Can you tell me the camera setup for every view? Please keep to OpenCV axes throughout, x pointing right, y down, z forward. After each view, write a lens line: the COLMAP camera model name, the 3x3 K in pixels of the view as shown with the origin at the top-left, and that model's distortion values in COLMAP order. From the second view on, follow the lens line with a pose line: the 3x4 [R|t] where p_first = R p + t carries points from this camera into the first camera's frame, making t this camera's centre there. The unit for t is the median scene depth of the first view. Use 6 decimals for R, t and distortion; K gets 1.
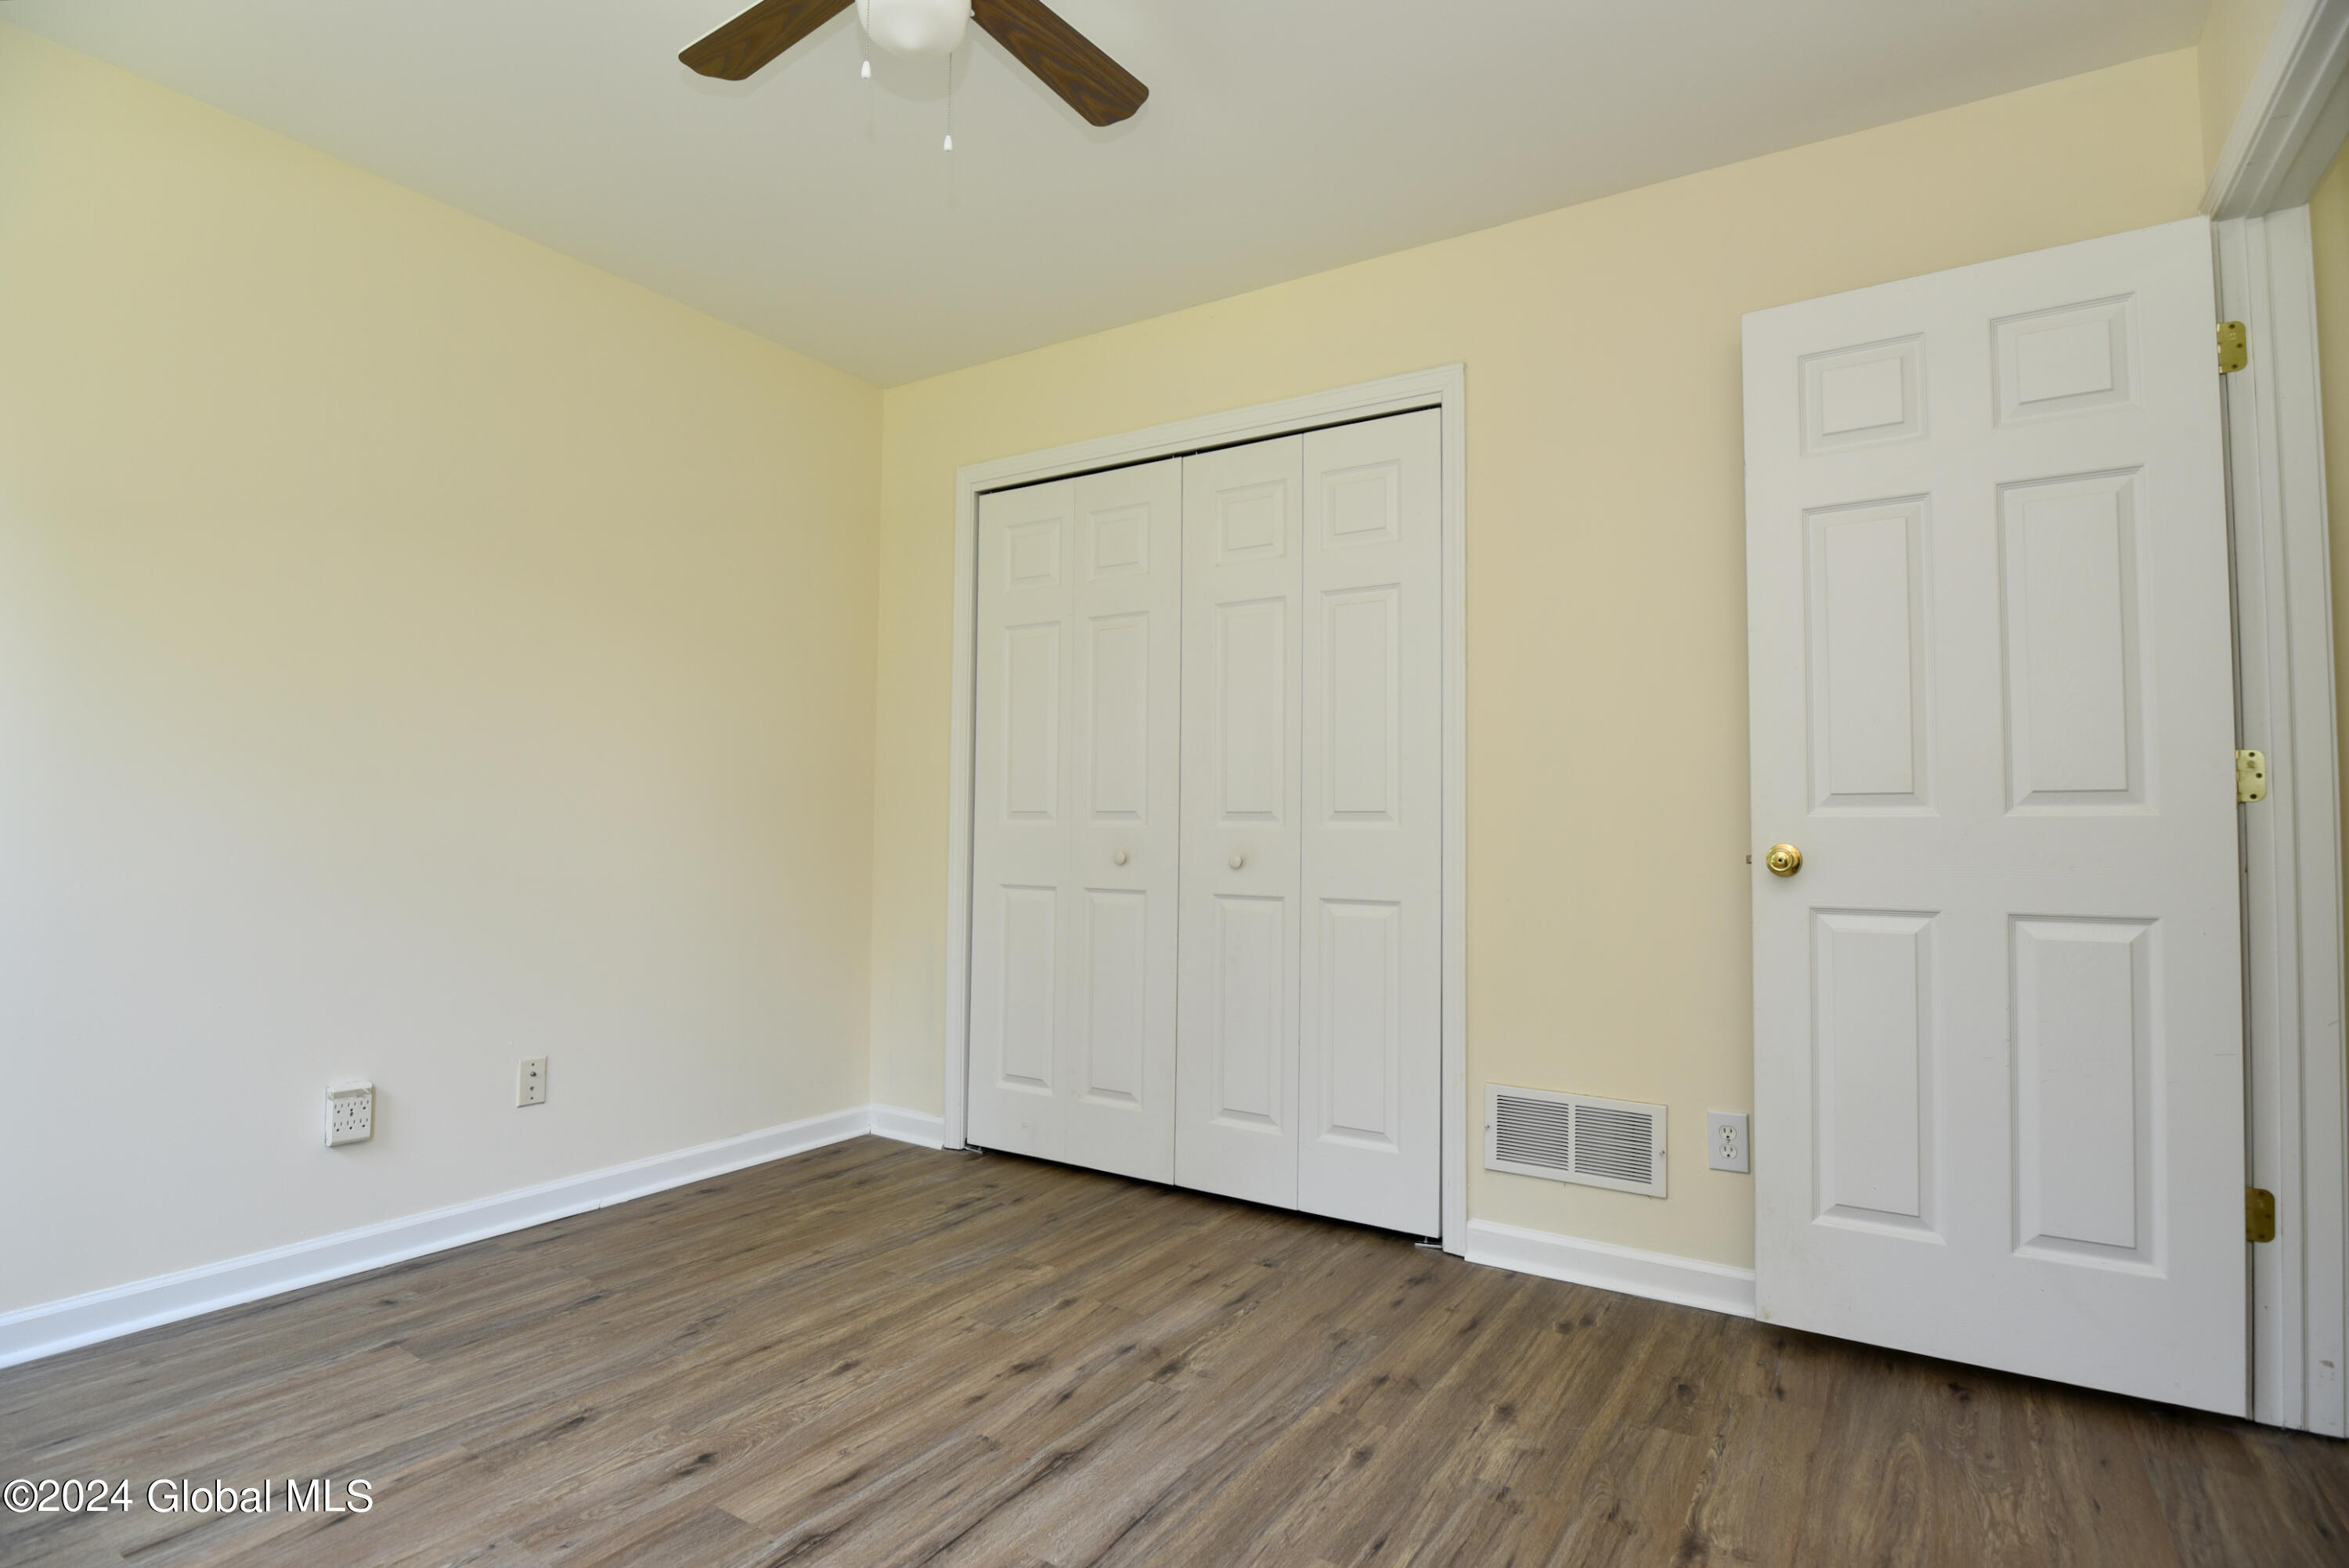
lens RADIAL K [[1149.4, 0, 1179.5], [0, 1149.4, 784.7], [0, 0, 1]] dist [-0.029072, -0.001855]
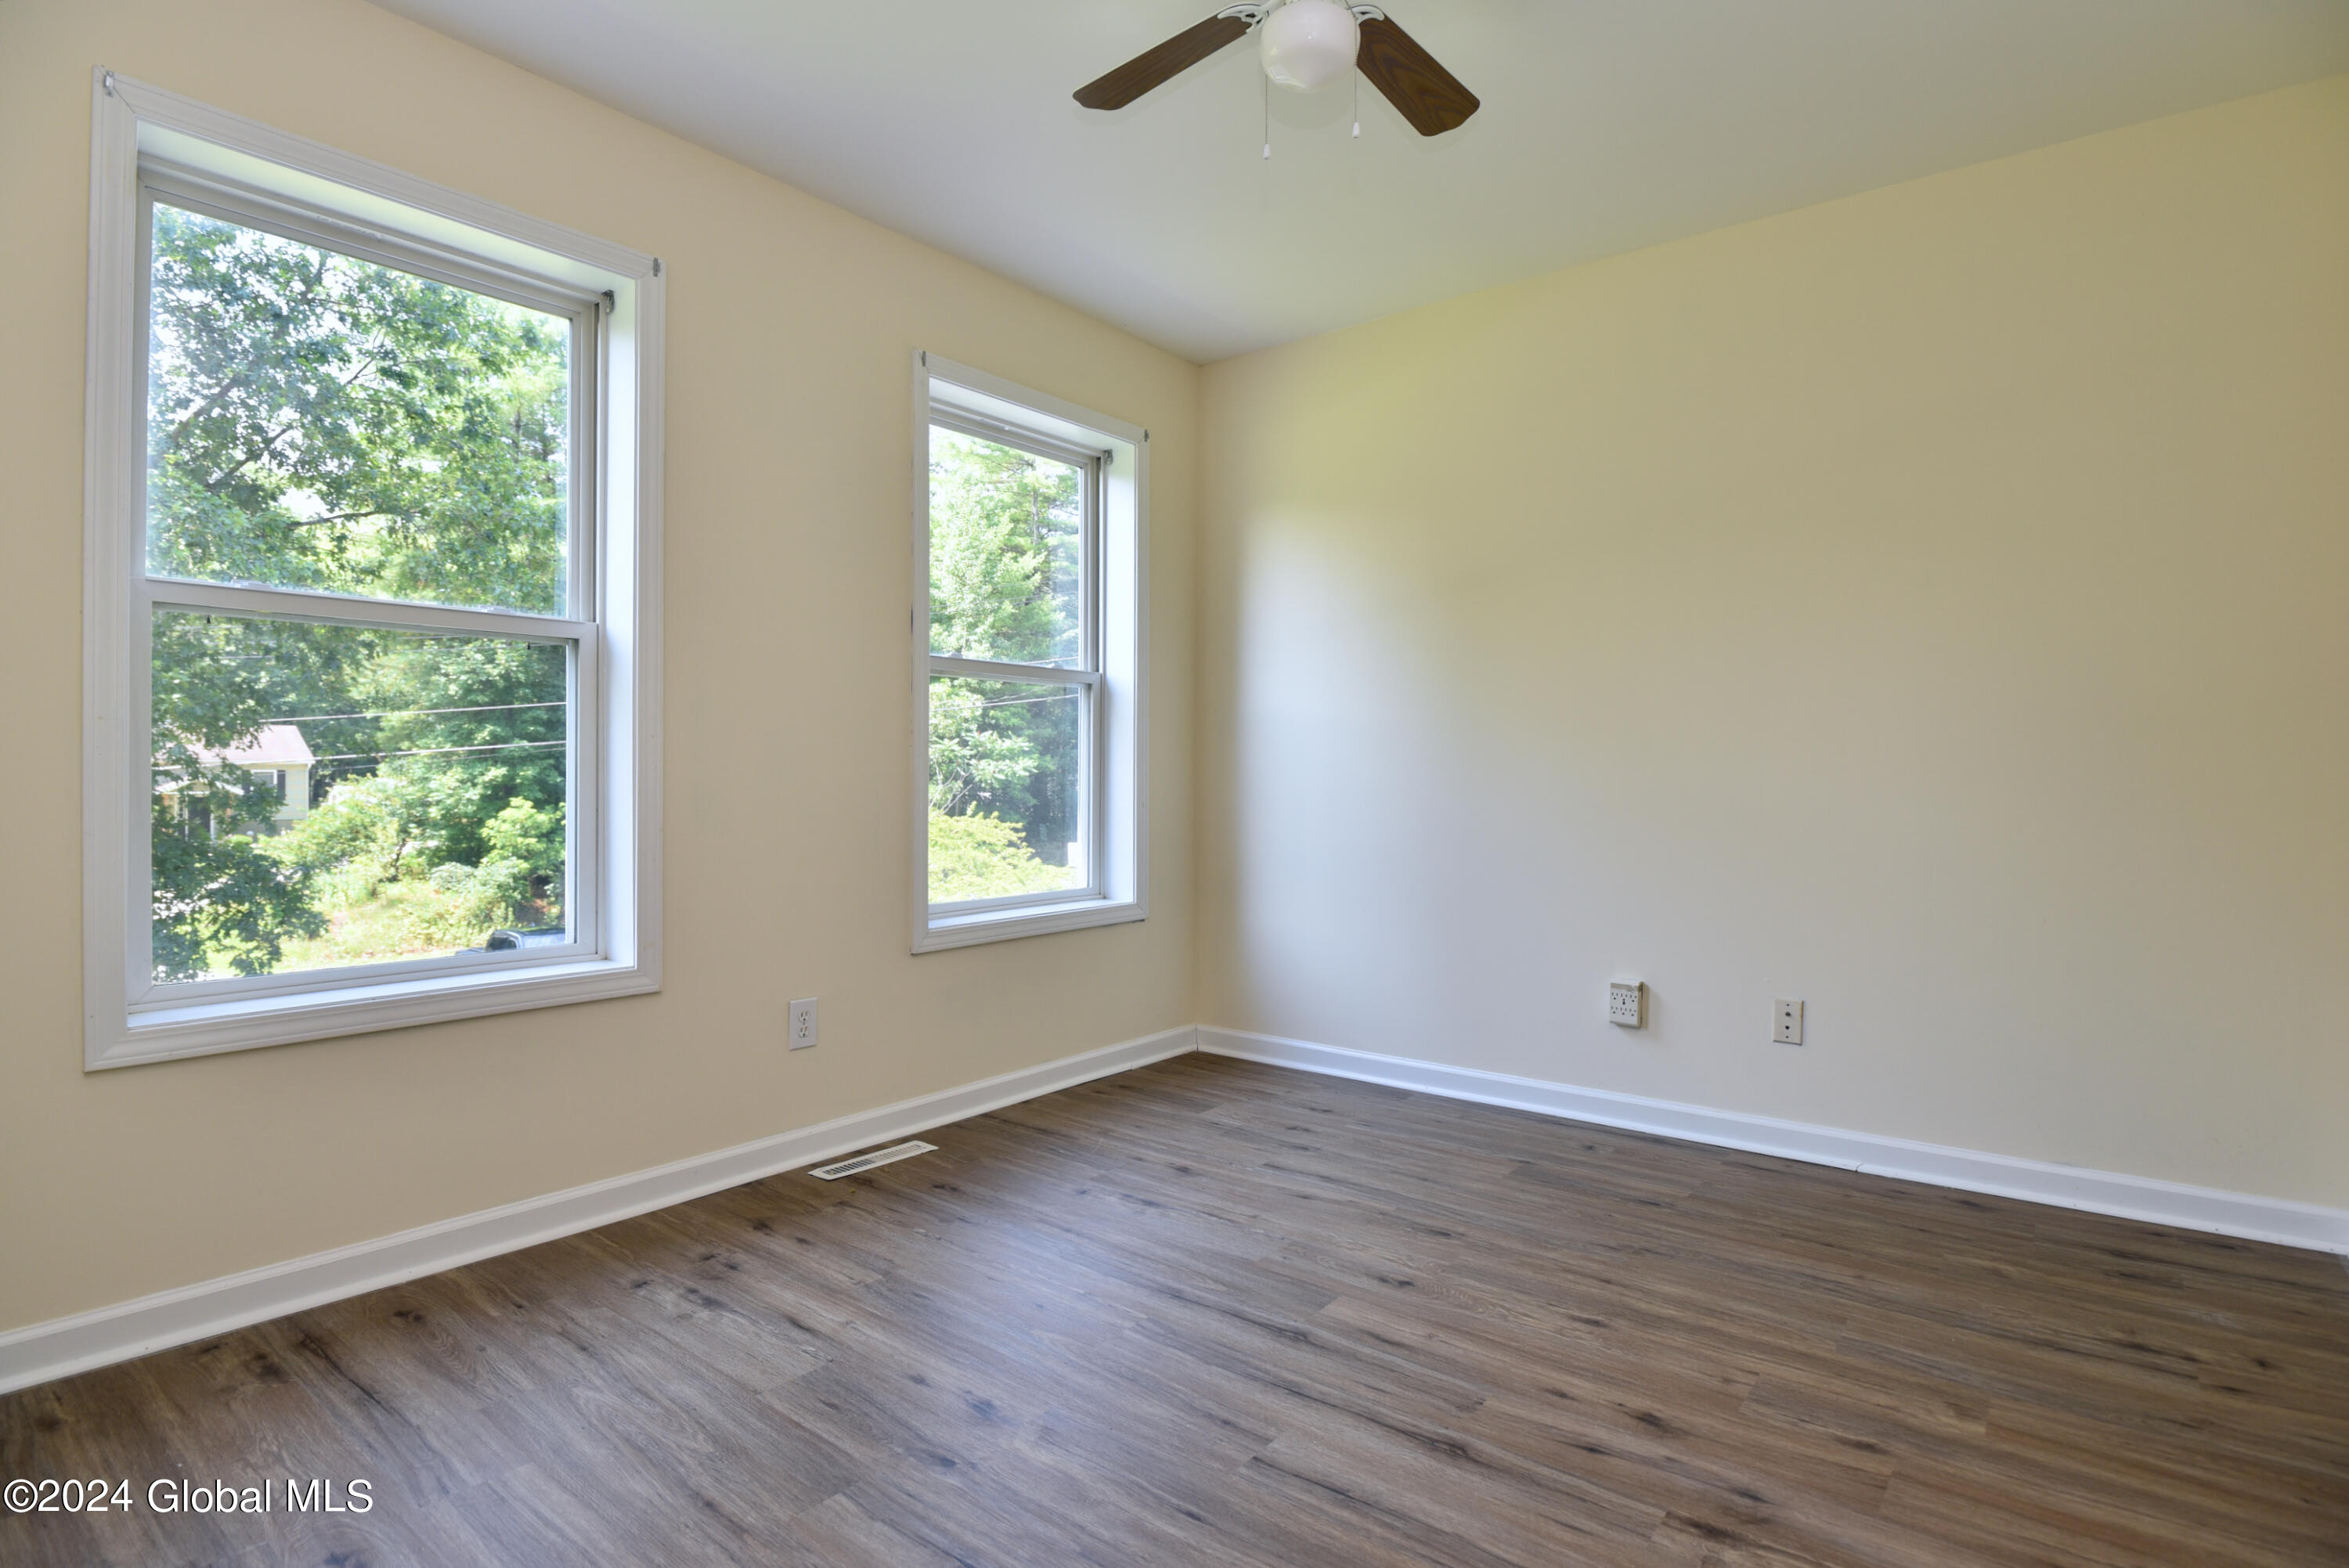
lens RADIAL K [[1149.4, 0, 1179.5], [0, 1149.4, 784.7], [0, 0, 1]] dist [-0.029072, -0.001855]
pose [[-0.084967, -0.000567, -0.996384, 0.640392], [0.034287, 0.999406, -0.003493, 0.036317], [0.995794, -0.034460, -0.084897, 0.668359]]
